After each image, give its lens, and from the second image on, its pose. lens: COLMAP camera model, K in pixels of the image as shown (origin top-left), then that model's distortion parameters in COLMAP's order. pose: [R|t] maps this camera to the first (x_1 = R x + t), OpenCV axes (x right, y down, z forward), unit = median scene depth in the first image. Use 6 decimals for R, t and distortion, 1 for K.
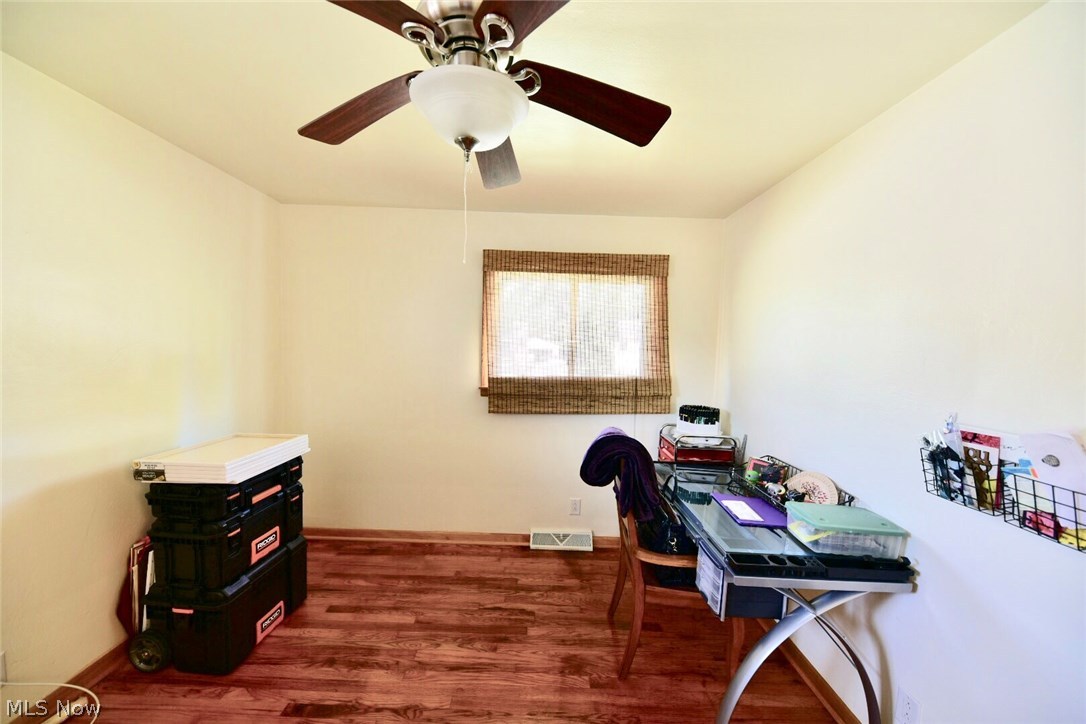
lens RADIAL K [[375.6, 0, 551.5], [0, 375.6, 367.5], [0, 0, 1]] dist [0.007198, -0.004074]
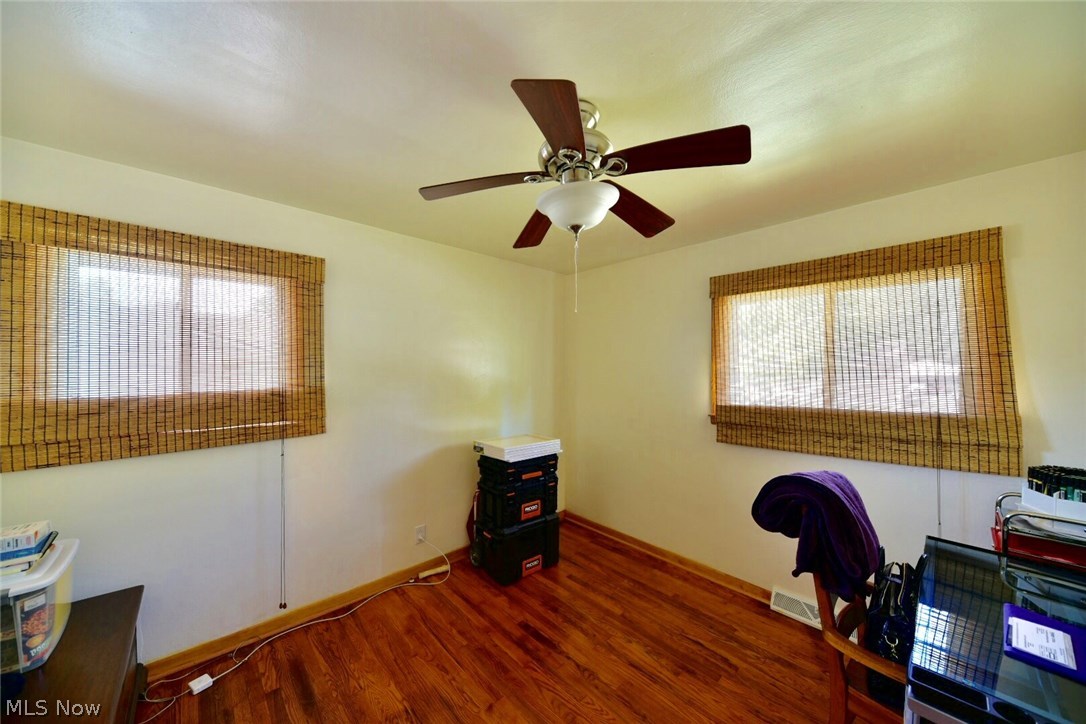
lens RADIAL K [[375.6, 0, 538.4], [0, 375.6, 364.9], [0, 0, 1]] dist [0.007198, -0.004074]
pose [[0.675472, -0.034966, -0.736557, 0.285998], [-0.027244, 0.997010, -0.072315, 0.007366], [0.736883, 0.068914, 0.672499, -0.003842]]
